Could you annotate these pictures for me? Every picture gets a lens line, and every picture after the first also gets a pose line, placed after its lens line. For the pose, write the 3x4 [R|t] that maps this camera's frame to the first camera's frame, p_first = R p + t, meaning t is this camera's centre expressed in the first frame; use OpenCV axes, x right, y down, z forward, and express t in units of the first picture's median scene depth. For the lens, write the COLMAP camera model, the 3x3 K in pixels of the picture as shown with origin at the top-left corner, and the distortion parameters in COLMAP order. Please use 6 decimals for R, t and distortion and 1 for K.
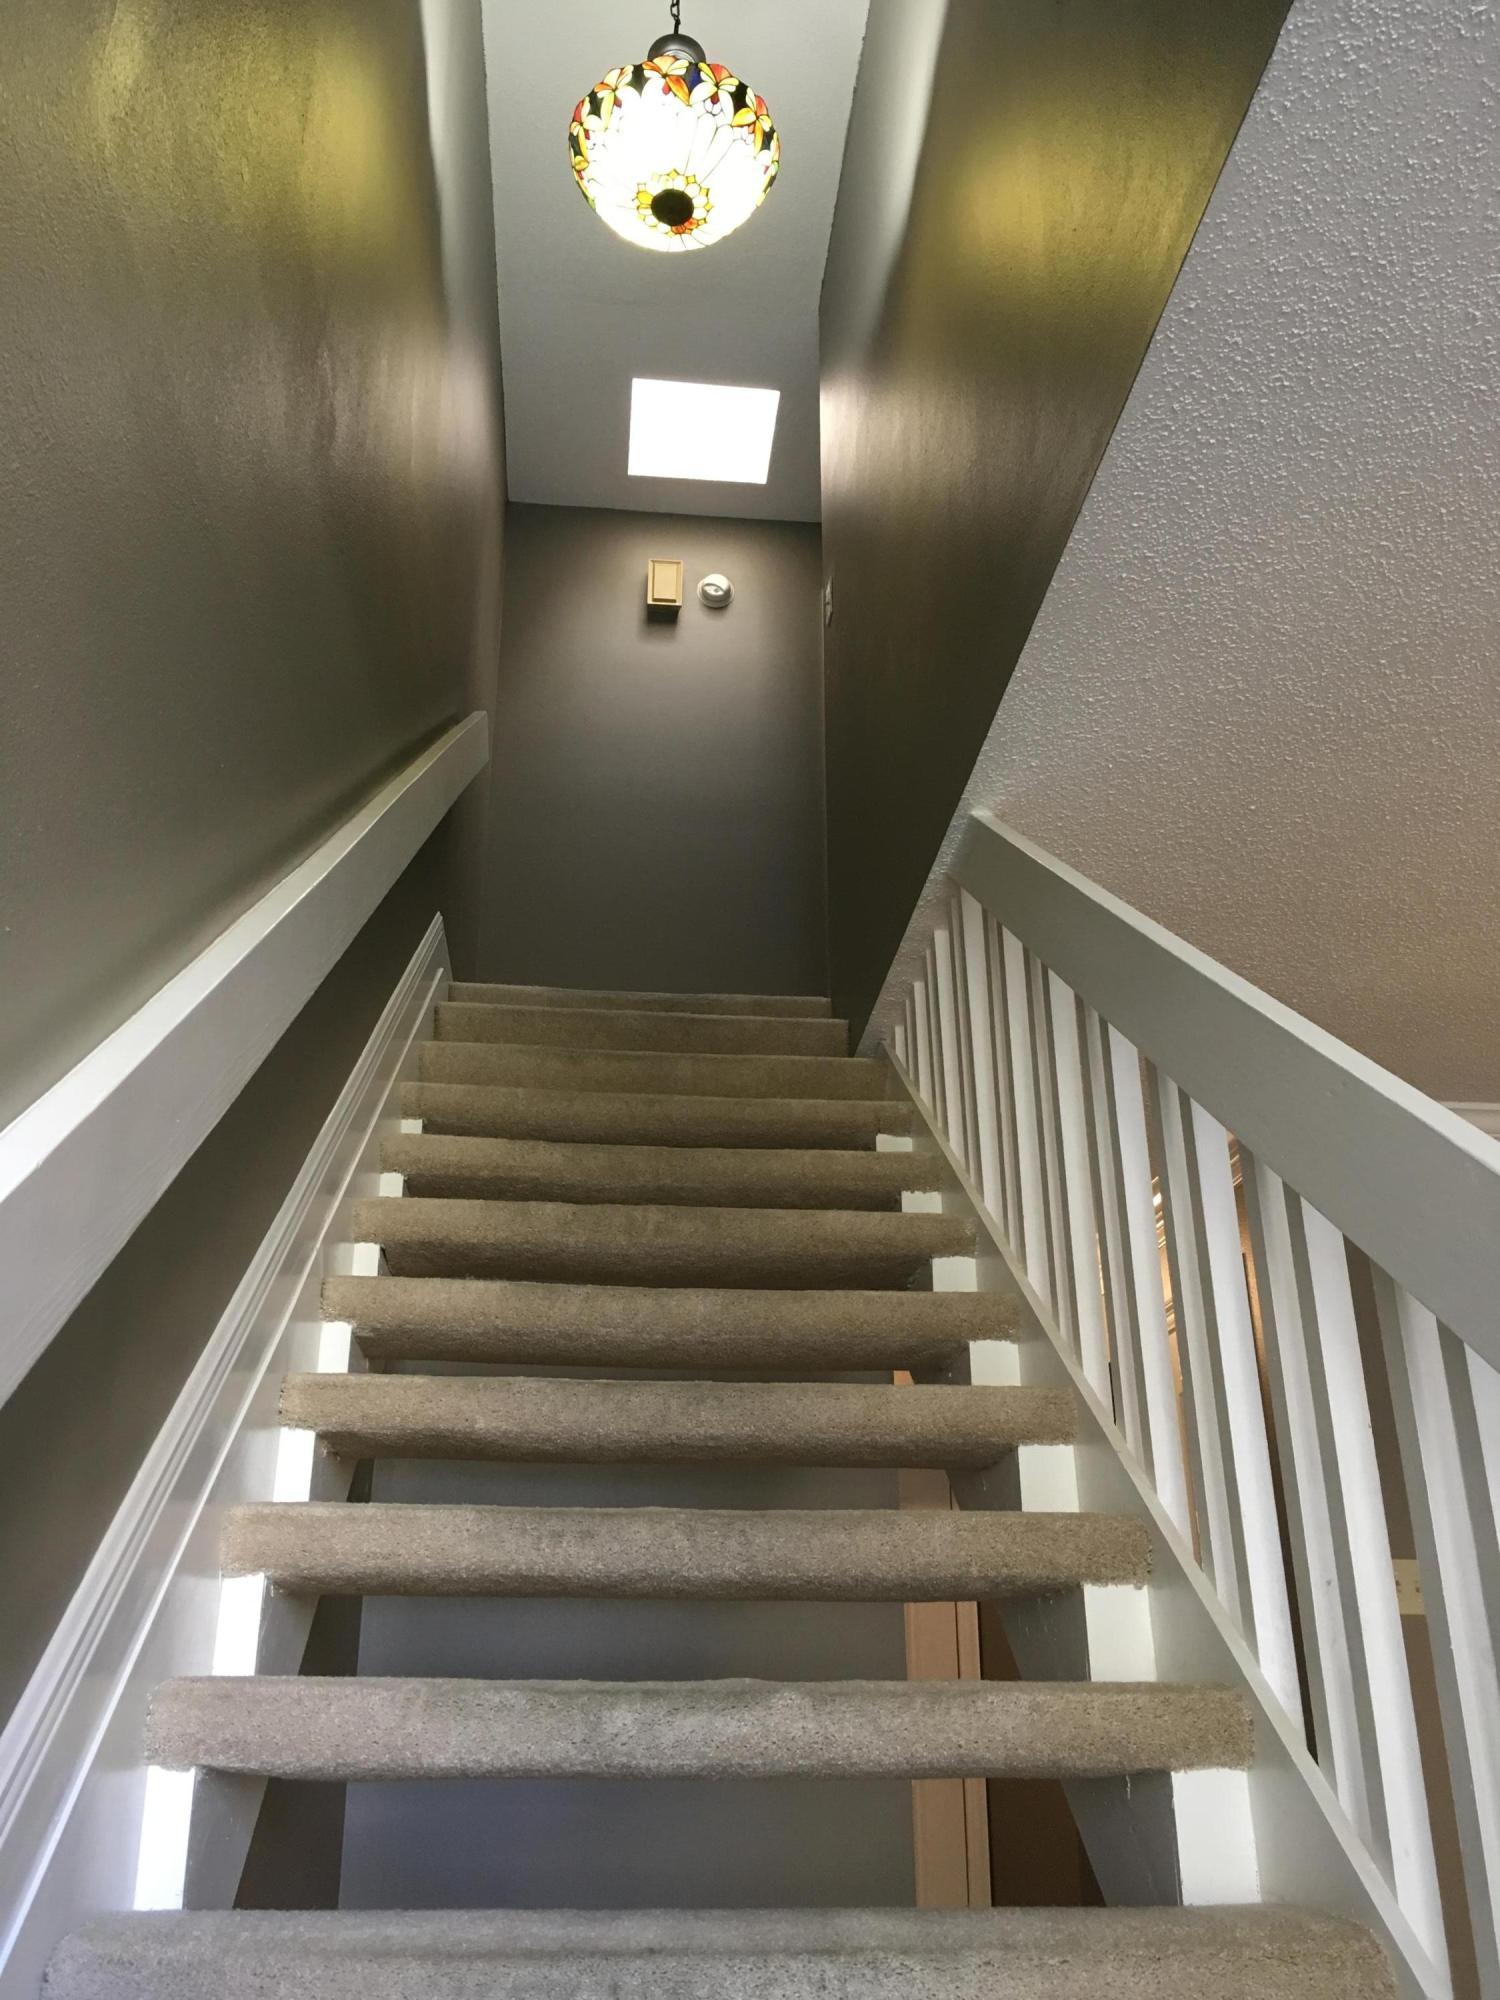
lens RADIAL K [[1679.4, 0, 750.0], [0, 1679.4, 1000.0], [0, 0, 1]] dist [0.007511, -0.004050]
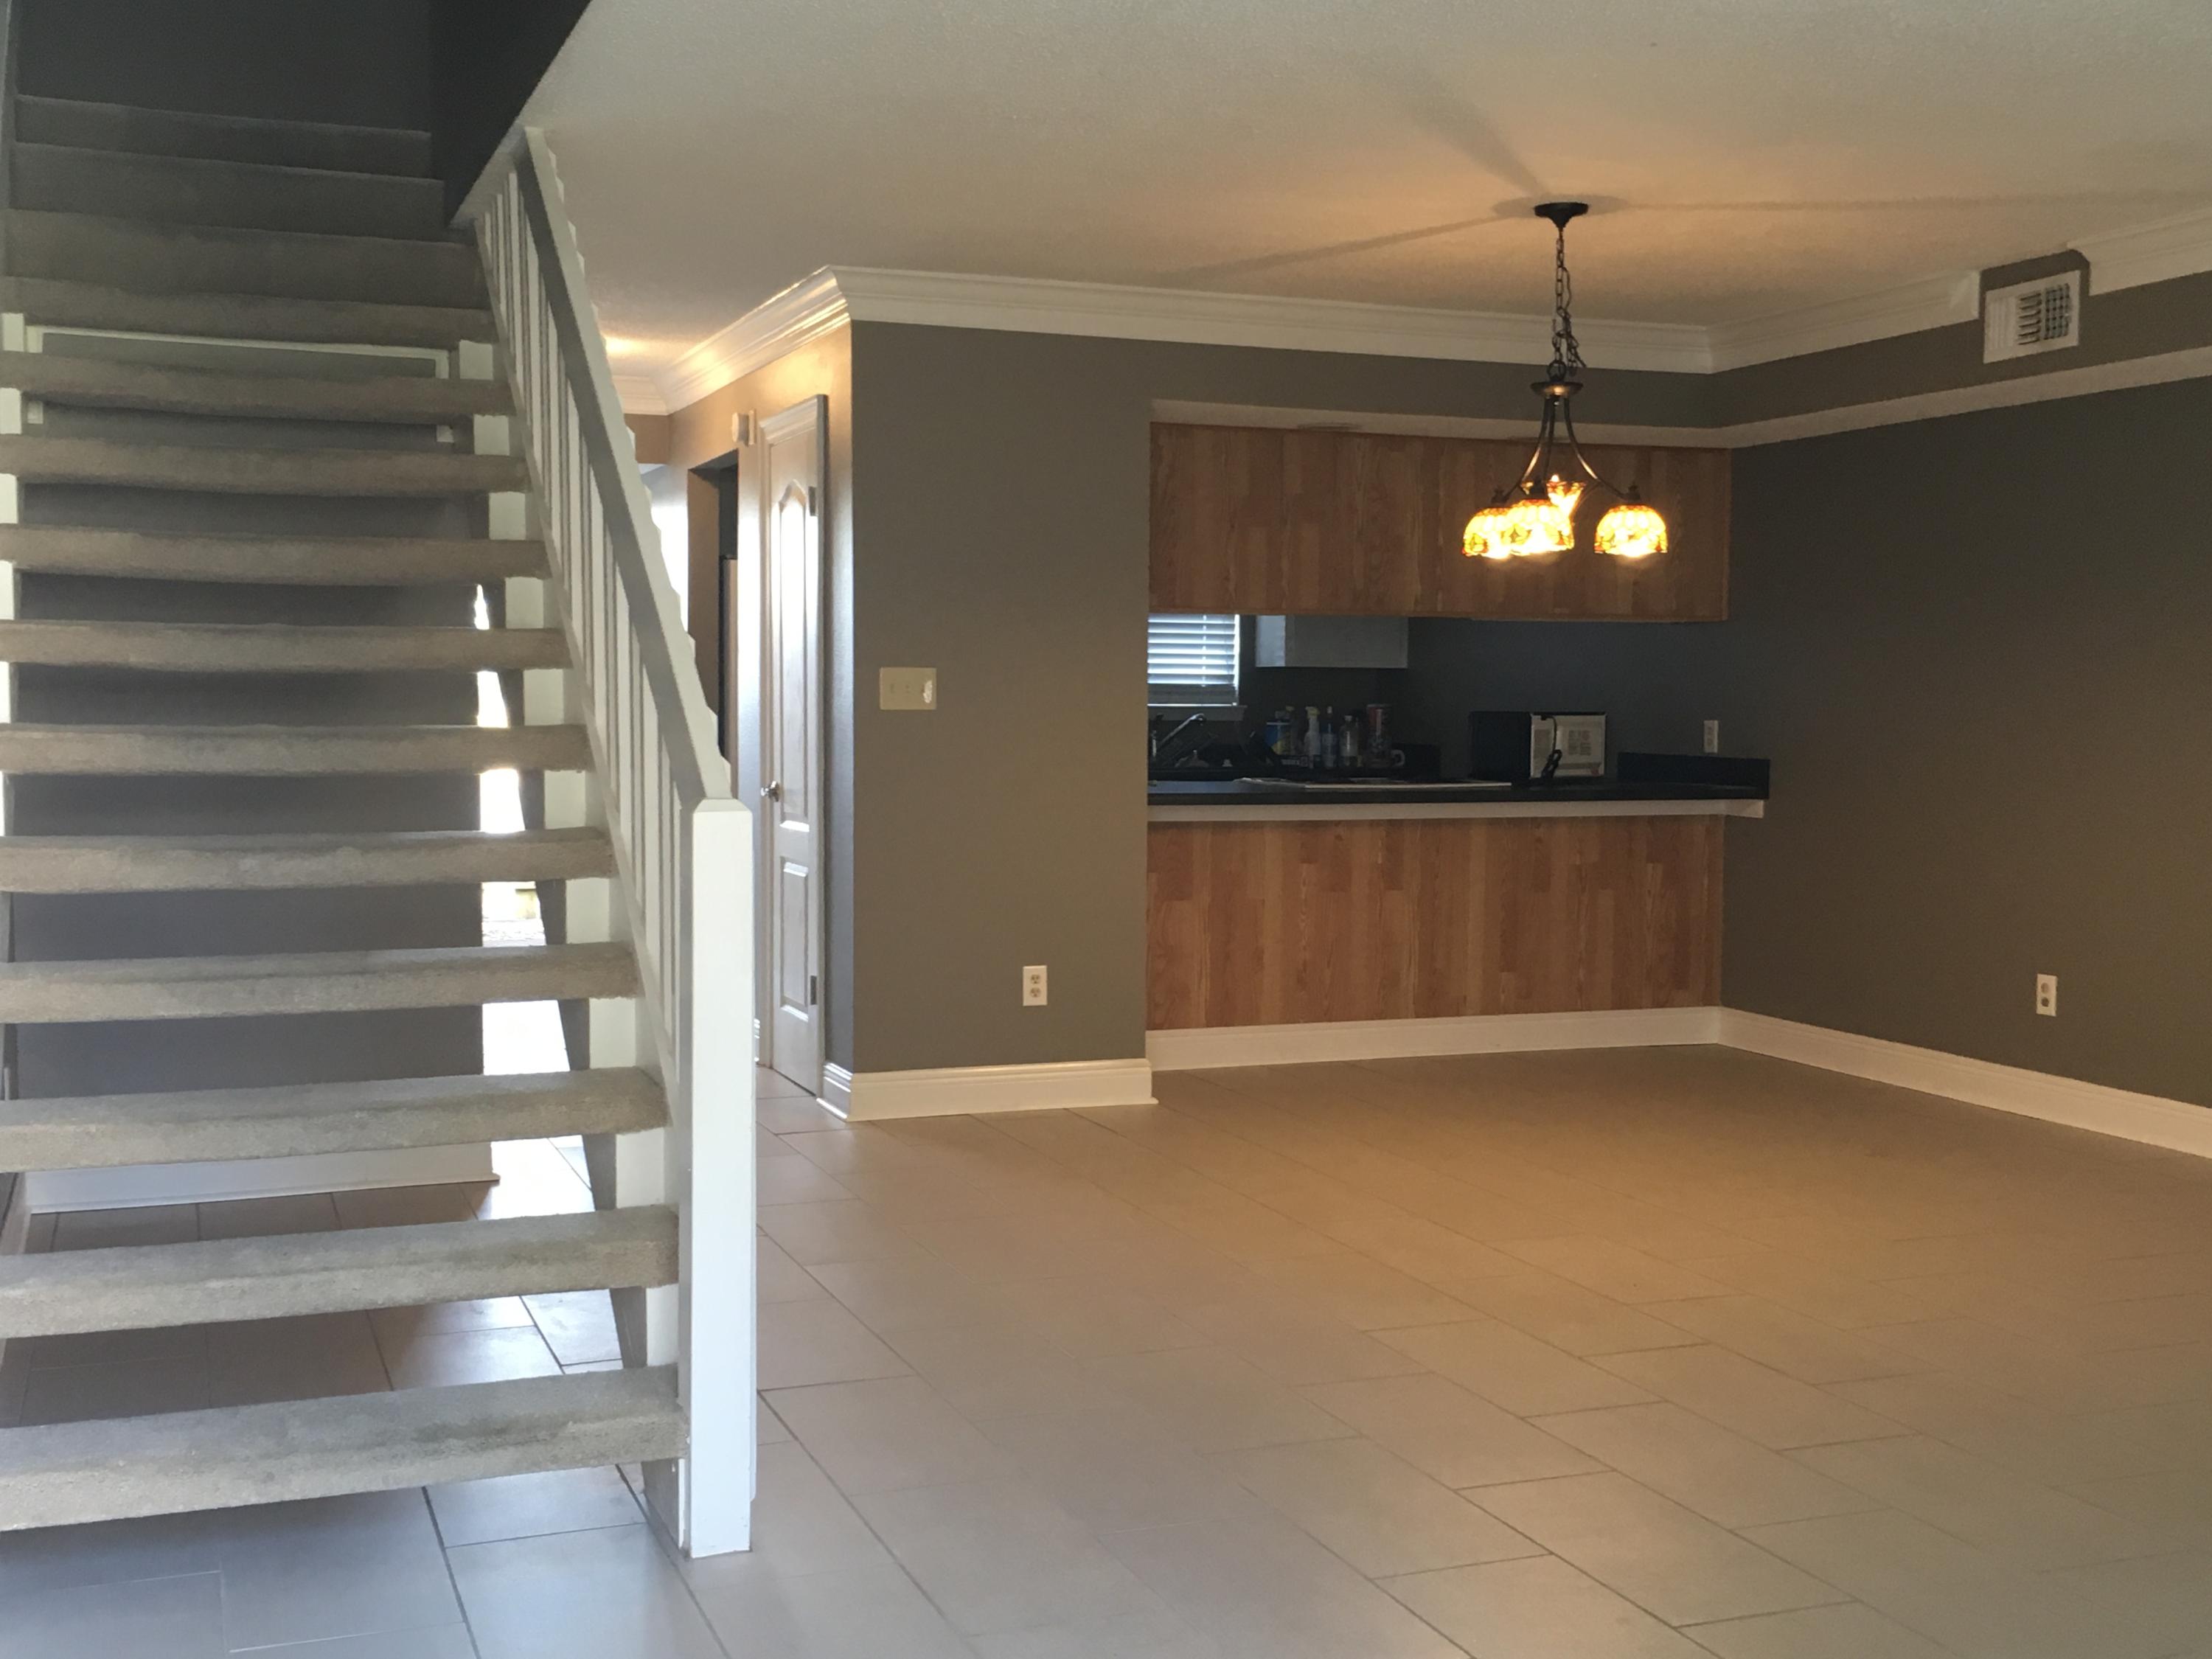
lens RADIAL K [[2440.4, 0, 1106.0], [0, 2440.4, 829.5], [0, 0, 1]] dist [0.089749, -0.158945]
pose [[0.963759, -0.012274, 0.266493, 0.088508], [-0.108782, 0.894039, 0.434581, -0.709608], [-0.243589, -0.447821, 0.860303, -1.232772]]
